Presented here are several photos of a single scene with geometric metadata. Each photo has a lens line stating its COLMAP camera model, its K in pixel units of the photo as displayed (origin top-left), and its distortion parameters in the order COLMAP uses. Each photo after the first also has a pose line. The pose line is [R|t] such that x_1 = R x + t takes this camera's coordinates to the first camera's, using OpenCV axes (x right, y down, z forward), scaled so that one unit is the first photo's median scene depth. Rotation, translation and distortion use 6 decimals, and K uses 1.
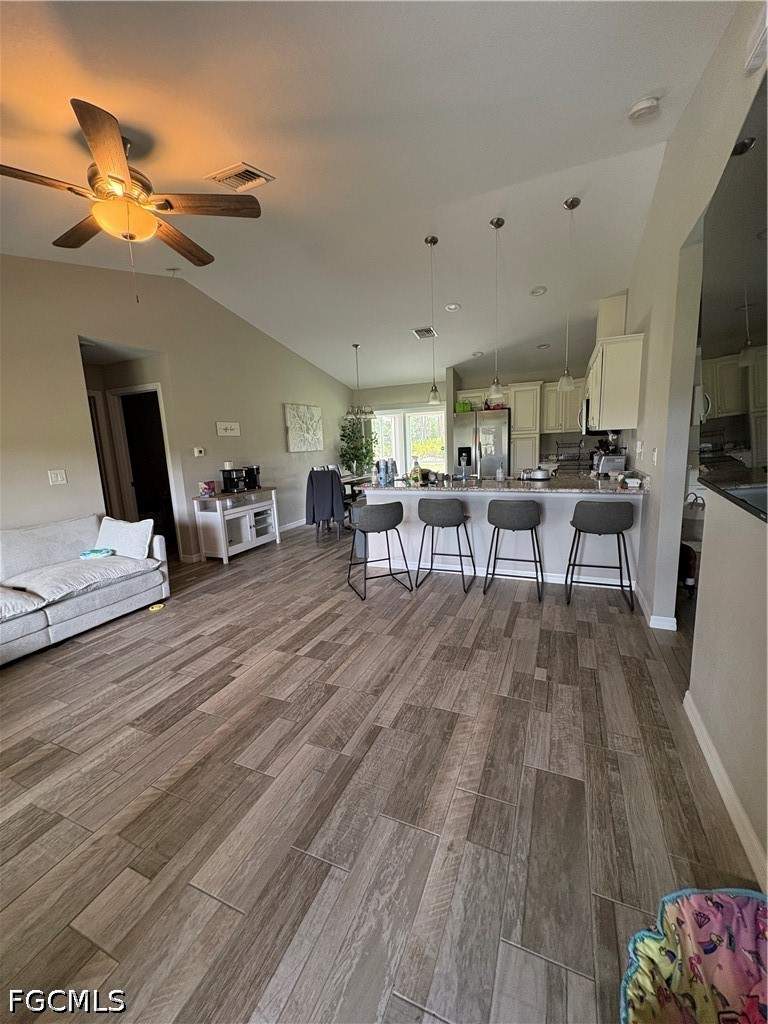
lens RADIAL K [[408.9, 0, 380.6], [0, 408.9, 512.2], [0, 0, 1]] dist [-0.002517, 0.000193]
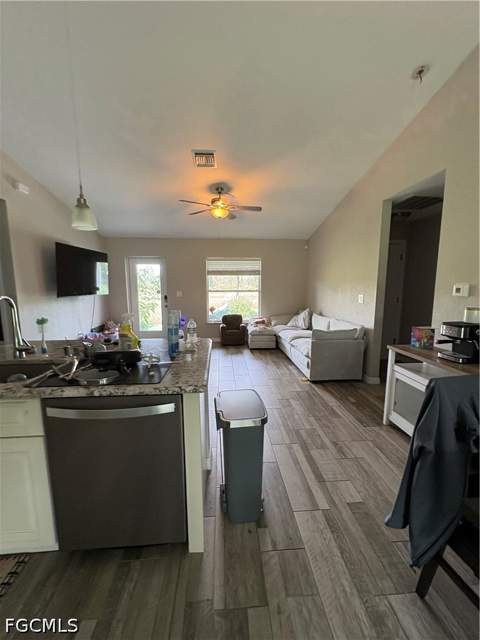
lens RADIAL K [[255.6, 0, 241.9], [0, 255.6, 319.6], [0, 0, 1]] dist [-0.002517, 0.000193]
pose [[-0.876566, 0.107158, -0.469201, 0.163321], [-0.044037, 0.952951, 0.299910, -0.357575], [0.479263, 0.283553, -0.830605, 2.000222]]
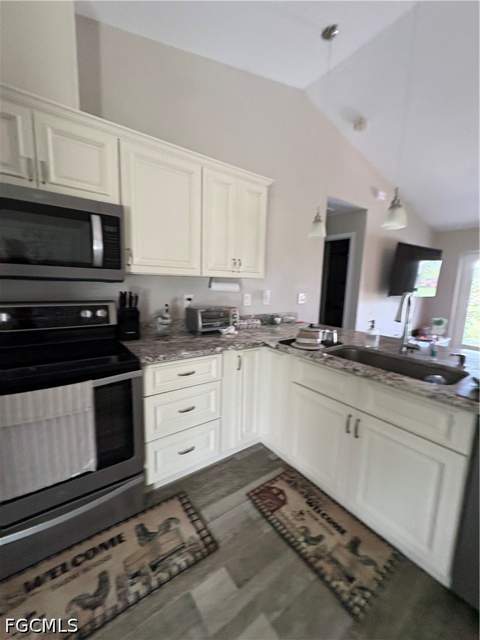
lens RADIAL K [[255.6, 0, 240.0], [0, 255.6, 318.7], [0, 0, 1]] dist [-0.002517, 0.000193]
pose [[-0.867513, -0.051888, 0.494701, 0.368904], [0.094477, 0.959252, 0.266290, -0.350736], [-0.488360, 0.277748, -0.827261, 1.956343]]
